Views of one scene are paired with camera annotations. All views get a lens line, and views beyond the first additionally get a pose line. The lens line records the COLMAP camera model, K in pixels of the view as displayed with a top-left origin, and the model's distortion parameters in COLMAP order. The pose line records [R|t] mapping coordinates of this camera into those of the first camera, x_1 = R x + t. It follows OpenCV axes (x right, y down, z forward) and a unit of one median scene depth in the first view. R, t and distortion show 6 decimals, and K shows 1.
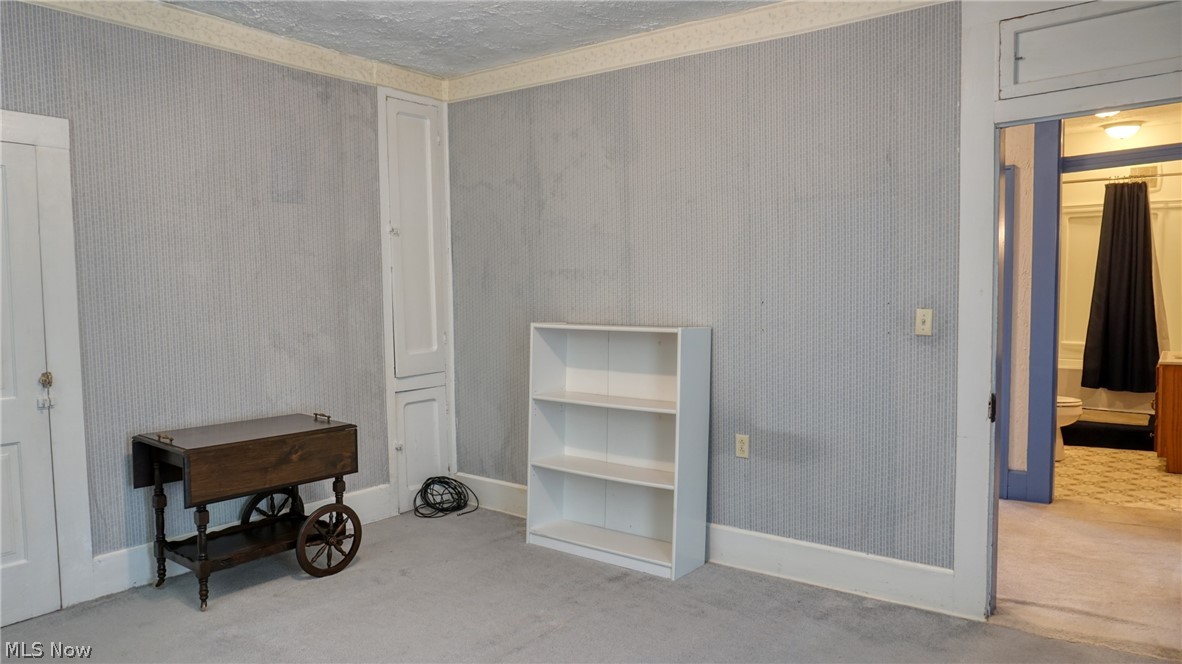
lens RADIAL K [[785.4, 0, 591.1], [0, 785.4, 335.0], [0, 0, 1]] dist [-0.046034, 0.008159]
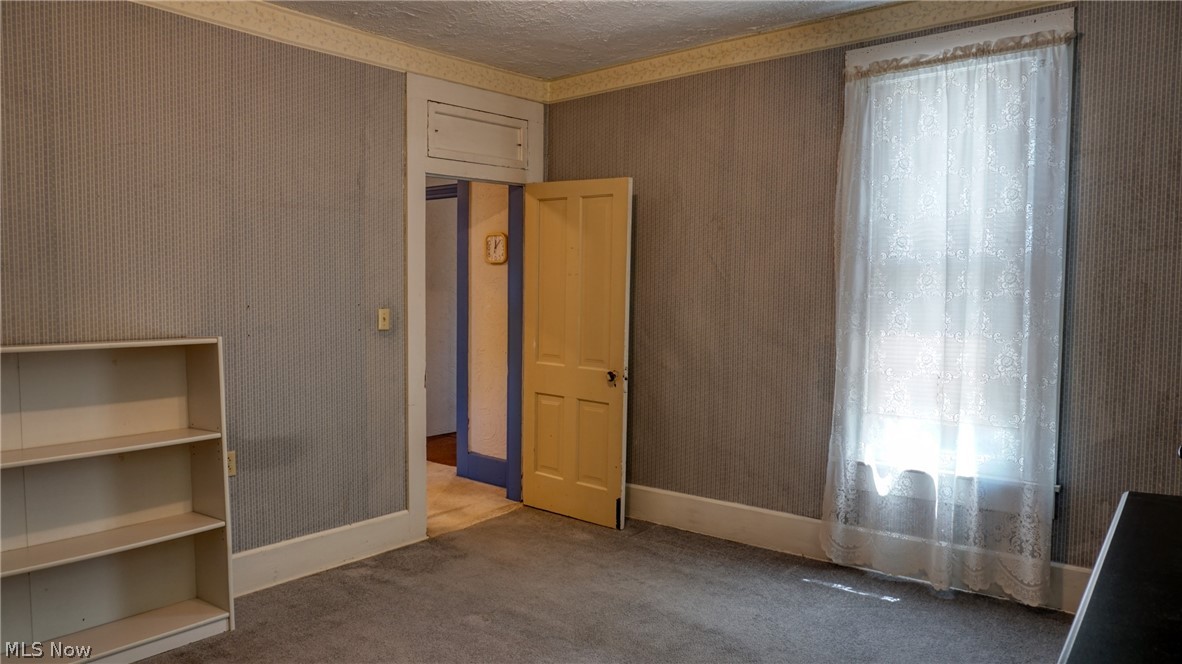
lens RADIAL K [[785.4, 0, 591.0], [0, 785.4, 329.5], [0, 0, 1]] dist [-0.046034, 0.008159]
pose [[0.024063, -0.040566, 0.998887, -0.769631], [0.057266, 0.997592, 0.039134, -0.028736], [-0.998069, 0.056261, 0.026329, 0.603122]]
